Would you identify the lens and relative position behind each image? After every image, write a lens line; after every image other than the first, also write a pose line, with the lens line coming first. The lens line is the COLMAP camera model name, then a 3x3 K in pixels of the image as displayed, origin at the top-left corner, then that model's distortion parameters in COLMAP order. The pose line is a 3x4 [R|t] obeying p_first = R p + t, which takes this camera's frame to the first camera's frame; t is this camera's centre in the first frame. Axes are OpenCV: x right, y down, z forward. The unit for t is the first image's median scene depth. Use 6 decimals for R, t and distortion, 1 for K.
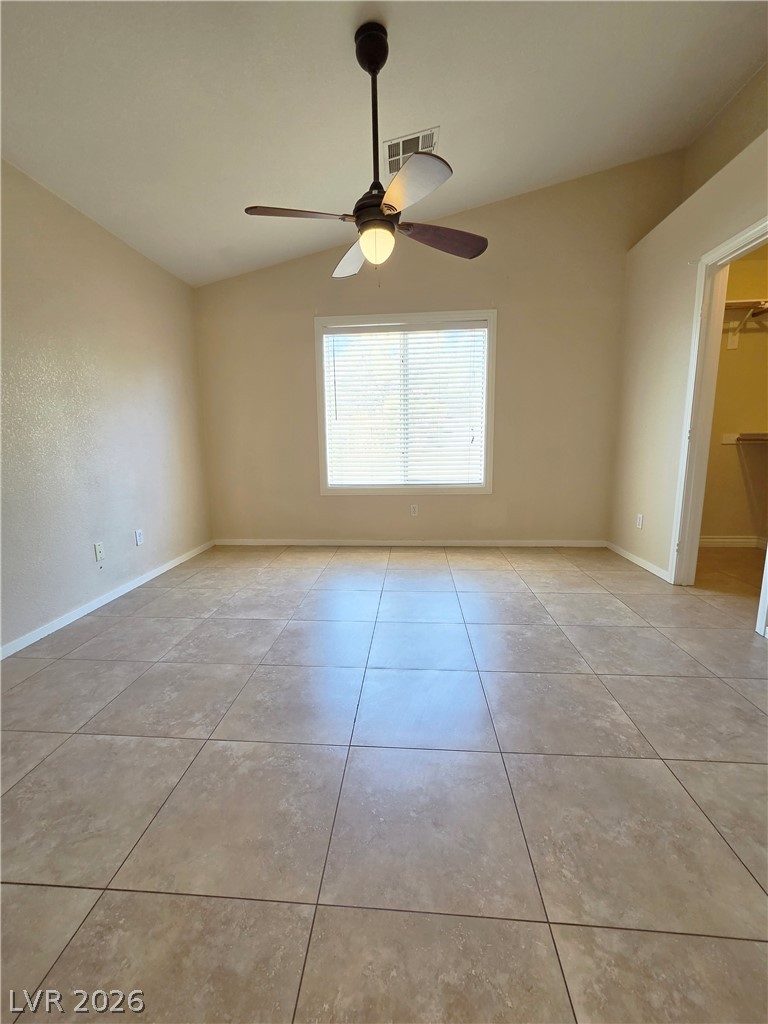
lens RADIAL K [[425.6, 0, 375.2], [0, 425.6, 506.8], [0, 0, 1]] dist [-0.003064, 0.000420]
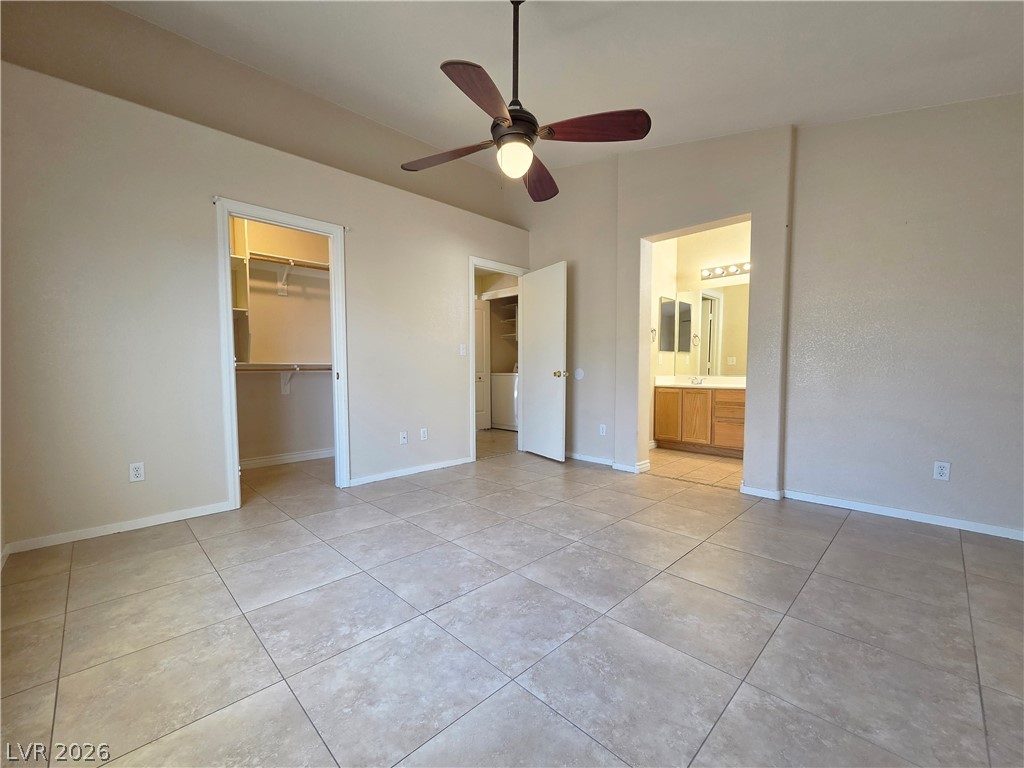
lens RADIAL K [[425.6, 0, 512.0], [0, 425.6, 384.0], [0, 0, 1]] dist [-0.003064, 0.000420]
pose [[-0.764150, -0.000466, 0.645039, -0.615114], [0.117208, 0.983252, 0.139562, -0.238210], [-0.634301, 0.182250, -0.751297, 1.797193]]
